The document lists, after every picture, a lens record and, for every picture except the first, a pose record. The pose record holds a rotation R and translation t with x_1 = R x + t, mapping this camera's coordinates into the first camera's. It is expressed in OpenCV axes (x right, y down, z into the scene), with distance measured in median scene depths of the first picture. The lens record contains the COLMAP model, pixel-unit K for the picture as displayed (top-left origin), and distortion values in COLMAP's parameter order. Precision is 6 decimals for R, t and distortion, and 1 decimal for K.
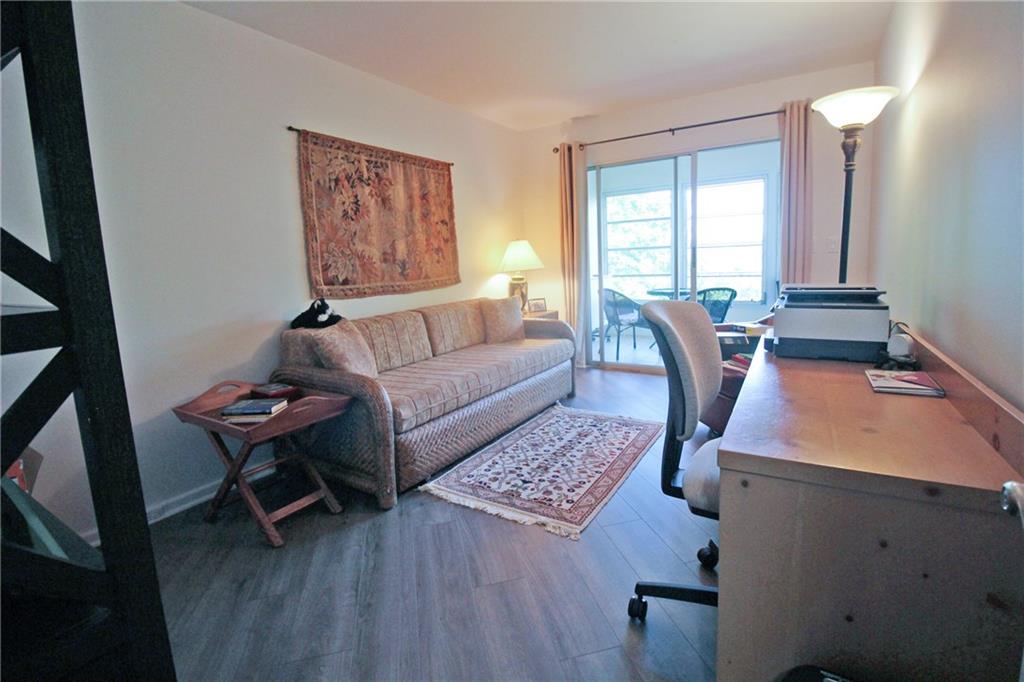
lens RADIAL K [[476.7, 0, 519.8], [0, 476.7, 326.9], [0, 0, 1]] dist [-0.008797, -0.002718]
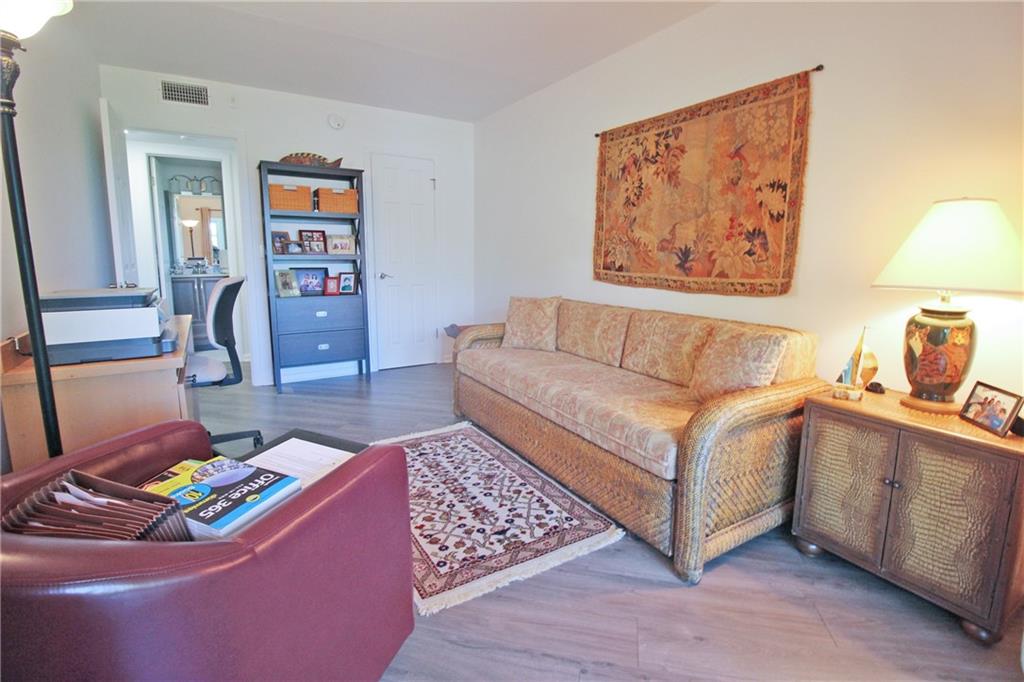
lens RADIAL K [[476.7, 0, 518.1], [0, 476.7, 330.1], [0, 0, 1]] dist [-0.008797, -0.002718]
pose [[-0.454164, 0.176072, -0.873346, 0.665186], [-0.119427, 0.959398, 0.255526, -0.206984], [0.882877, 0.220351, -0.414696, 1.286020]]
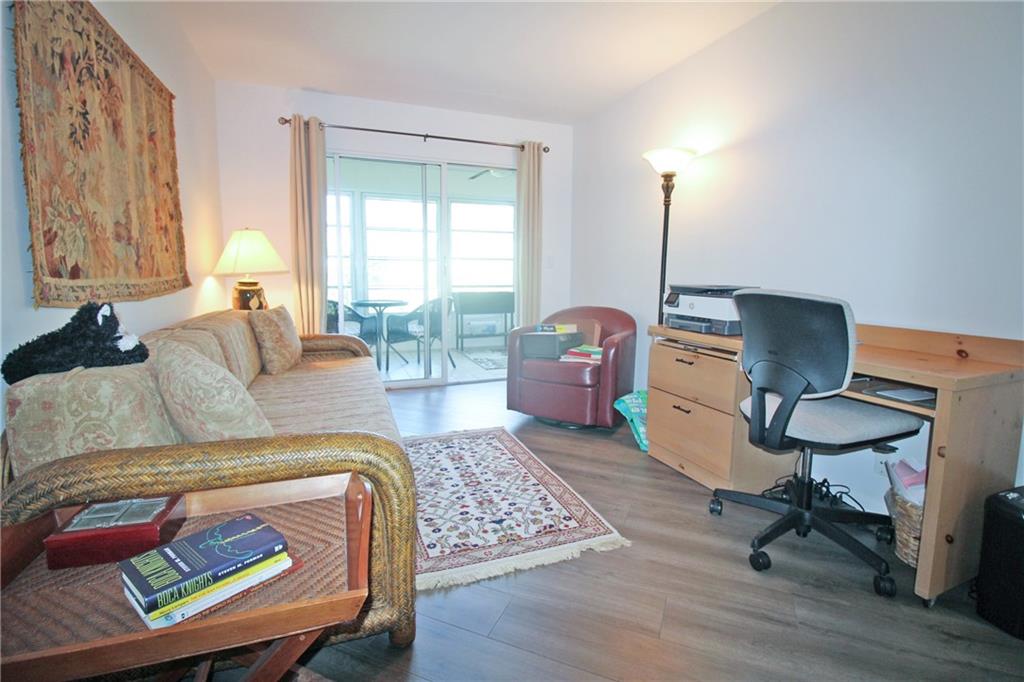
lens RADIAL K [[476.7, 0, 522.0], [0, 476.7, 321.6], [0, 0, 1]] dist [-0.008797, -0.002718]
pose [[0.600770, -0.037967, 0.798520, -0.487376], [0.079663, 0.996743, -0.012543, -0.002751], [-0.795443, 0.071147, 0.601838, 0.366136]]
